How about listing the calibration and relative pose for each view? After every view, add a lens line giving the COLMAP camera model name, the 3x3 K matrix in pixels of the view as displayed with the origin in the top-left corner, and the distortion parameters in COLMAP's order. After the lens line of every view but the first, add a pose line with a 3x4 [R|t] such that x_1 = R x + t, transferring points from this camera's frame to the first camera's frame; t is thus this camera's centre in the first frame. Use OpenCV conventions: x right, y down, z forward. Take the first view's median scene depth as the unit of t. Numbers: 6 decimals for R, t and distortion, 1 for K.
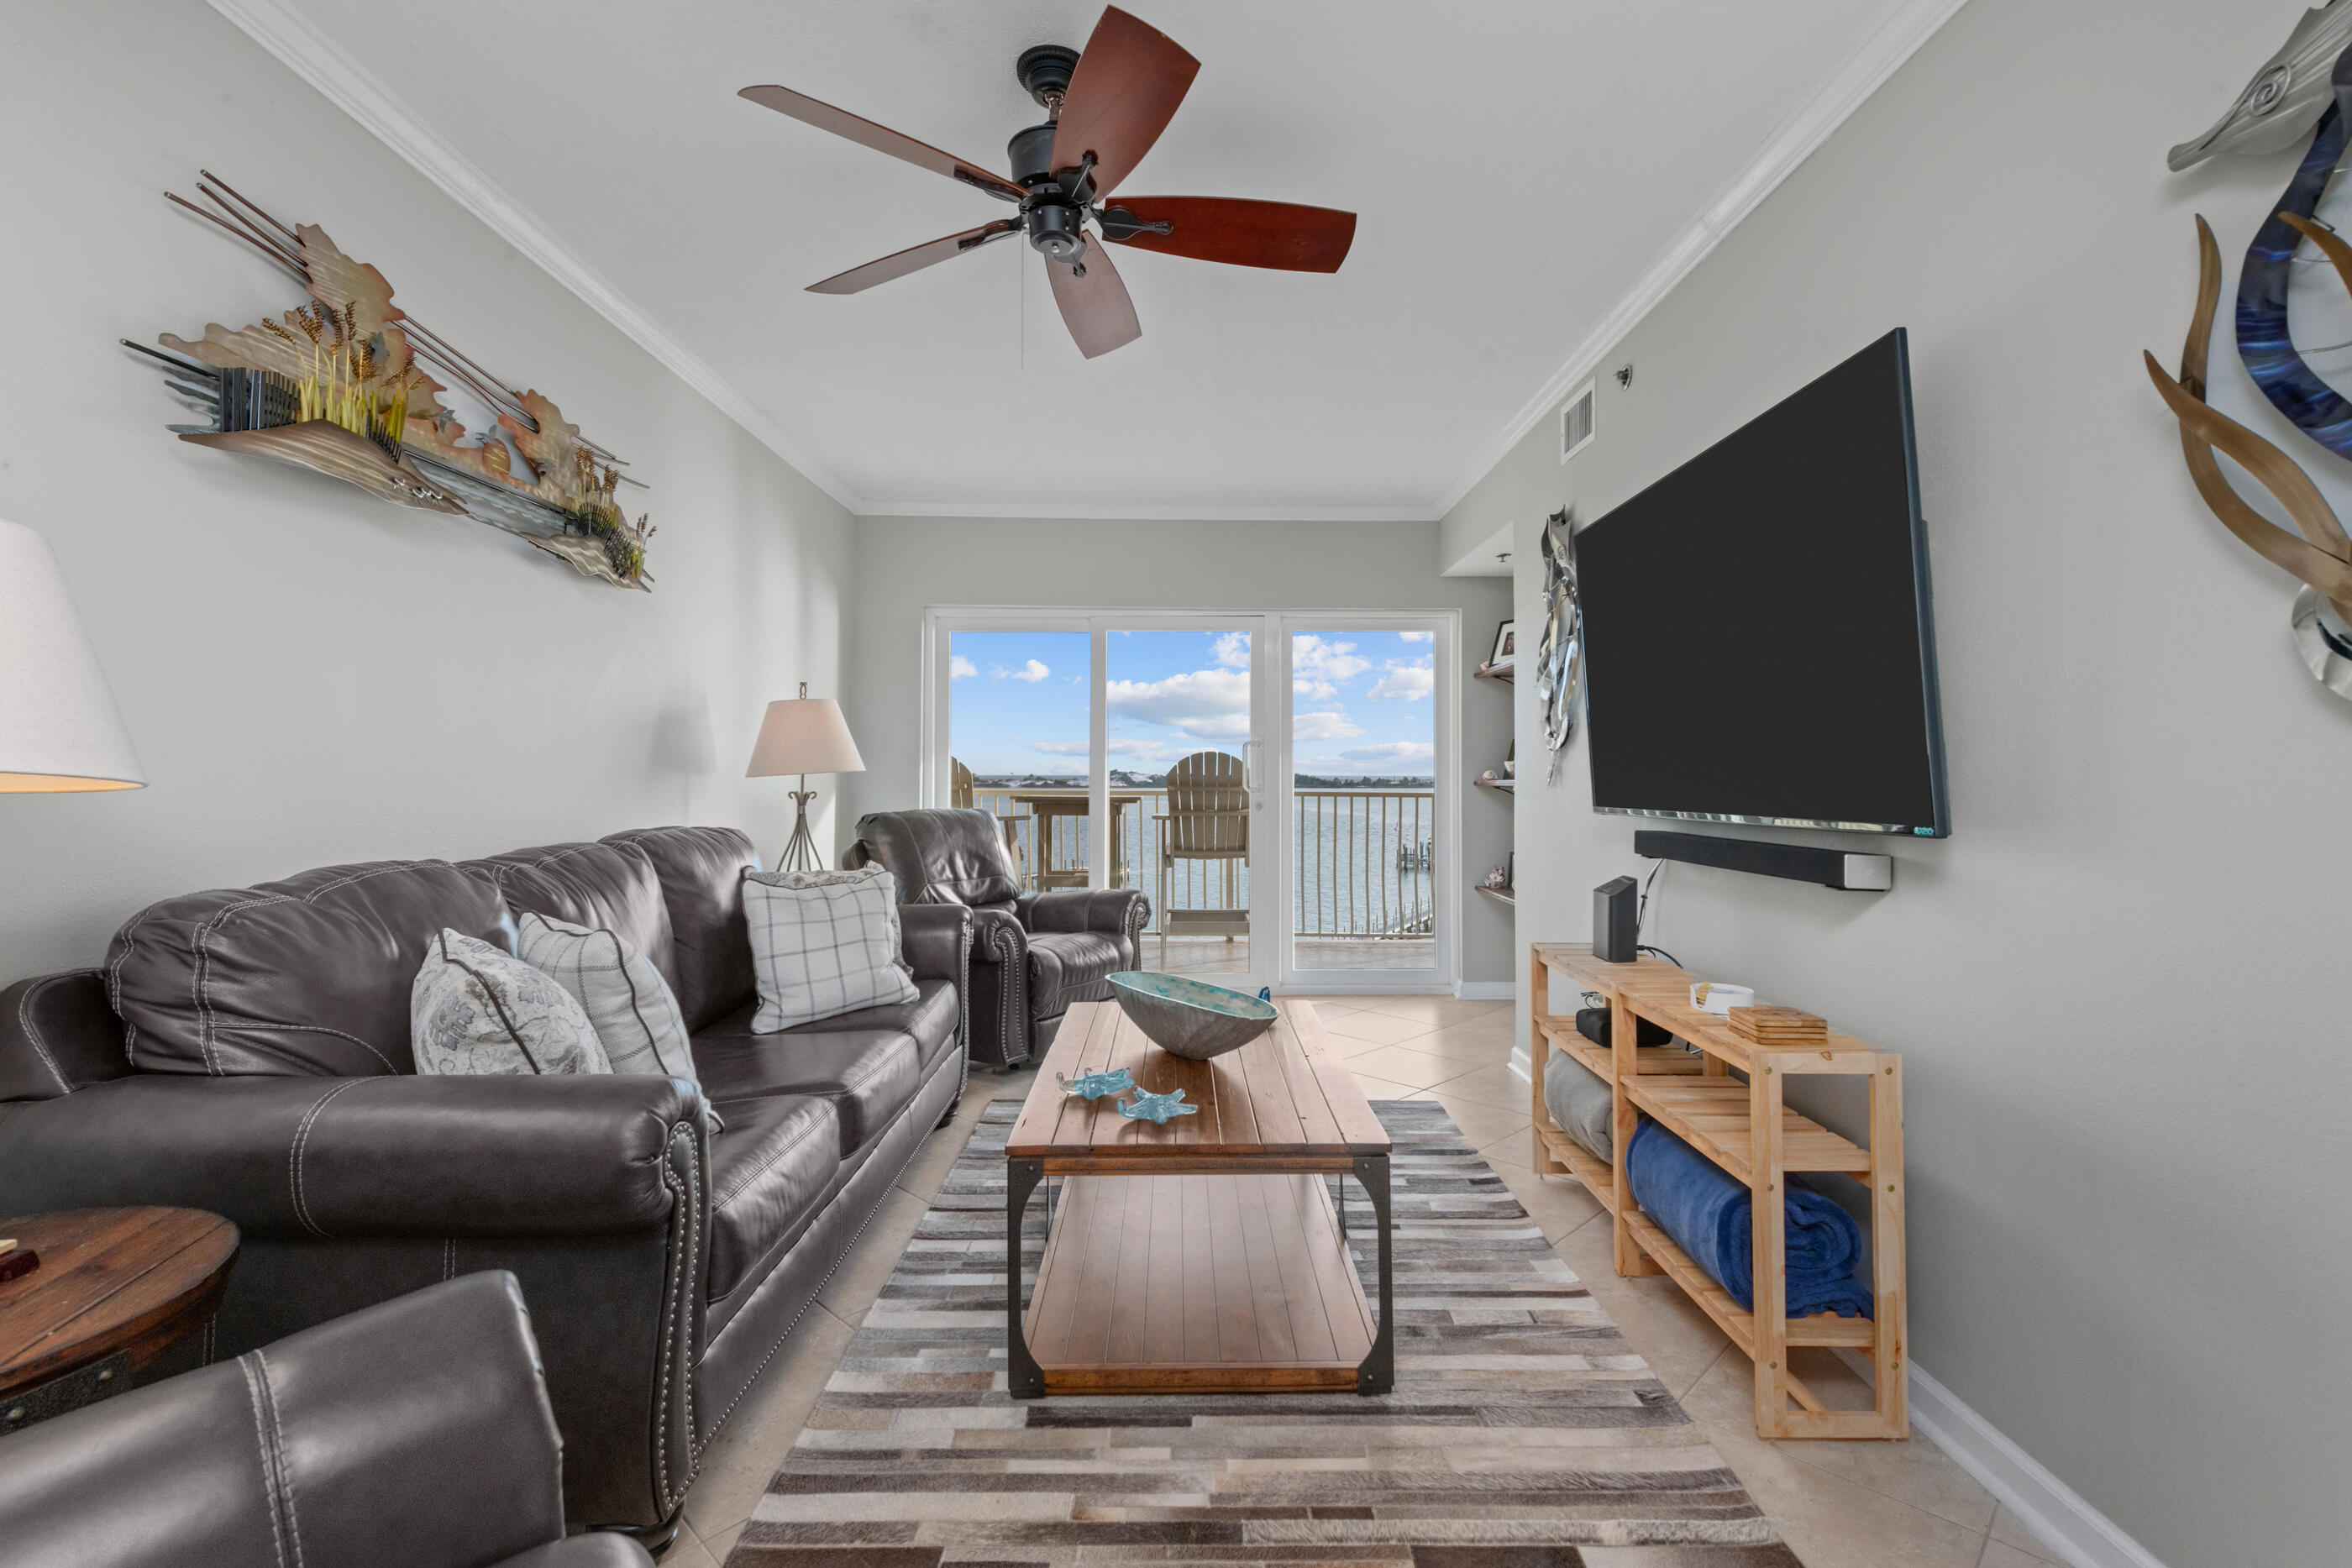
lens RADIAL K [[1033.6, 0, 1195.3], [0, 1033.6, 742.3], [0, 0, 1]] dist [0.015316, -0.006727]
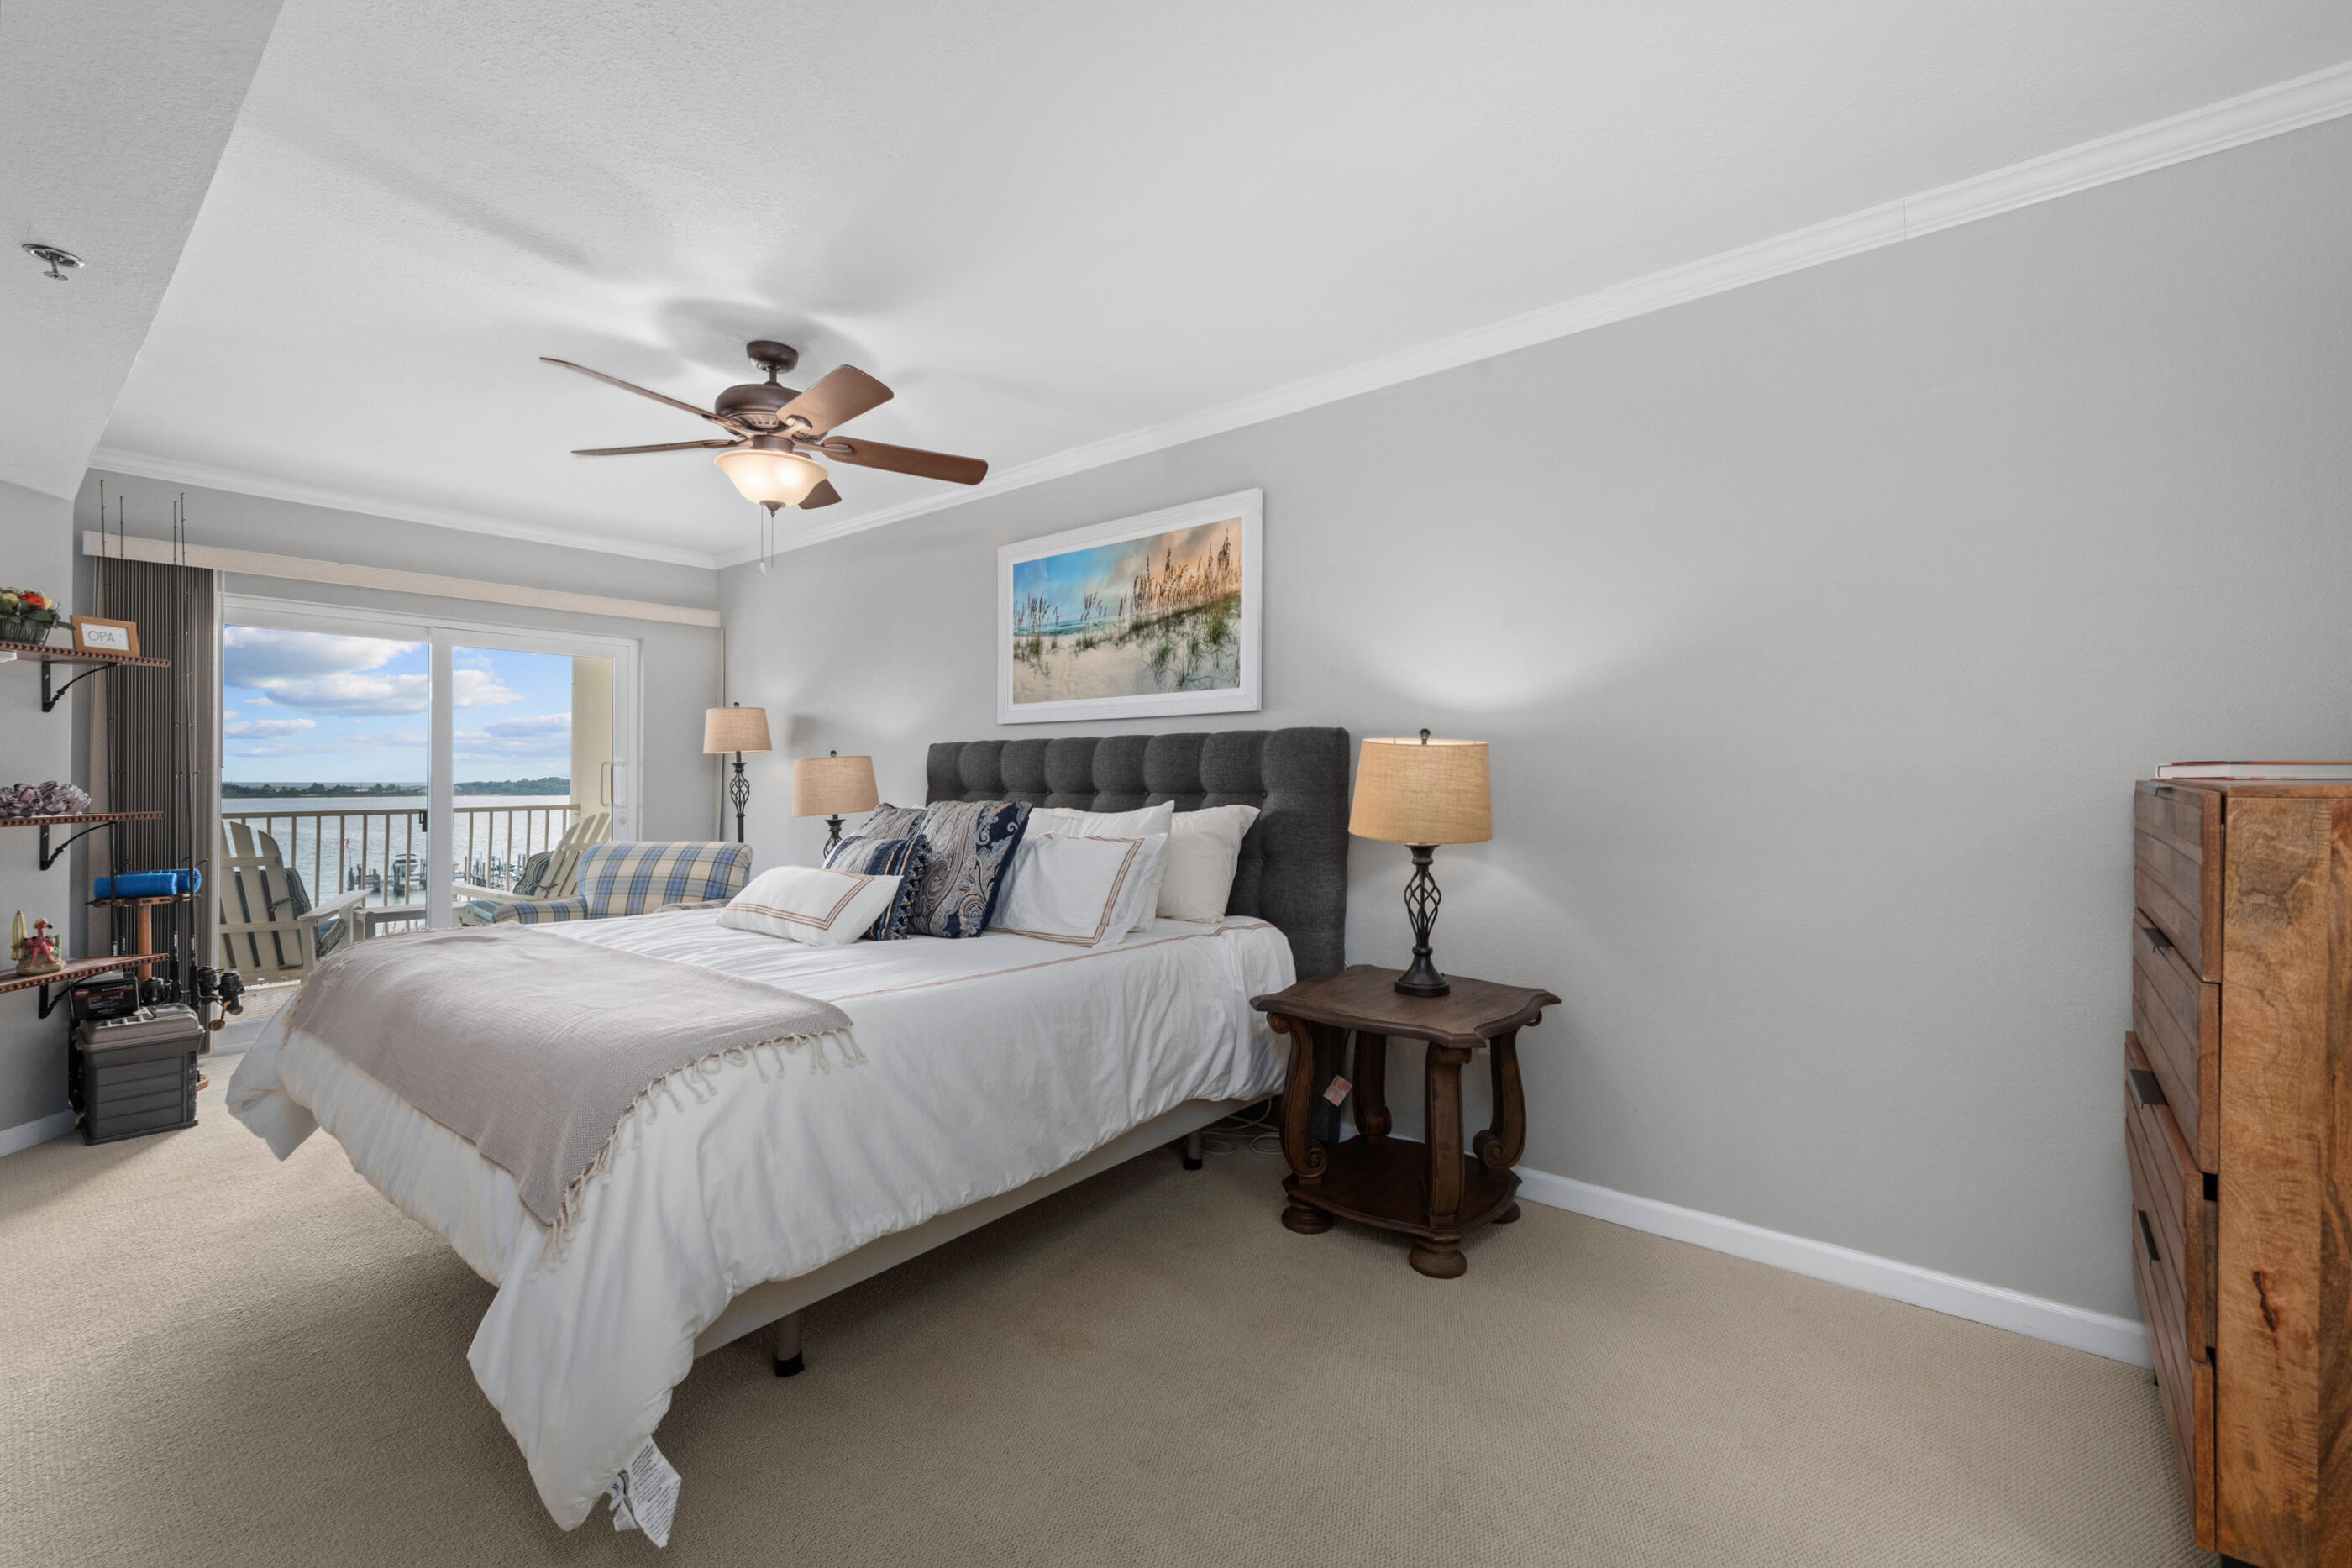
lens RADIAL K [[974.3, 0, 1162.5], [0, 974.3, 779.1], [0, 0, 1]] dist [0.011790, -0.001115]
pose [[0.649637, 0.004267, 0.760233, 0.770374], [-0.024892, 0.999567, 0.015661, -0.033818], [-0.759837, -0.029098, 0.649462, -0.217969]]
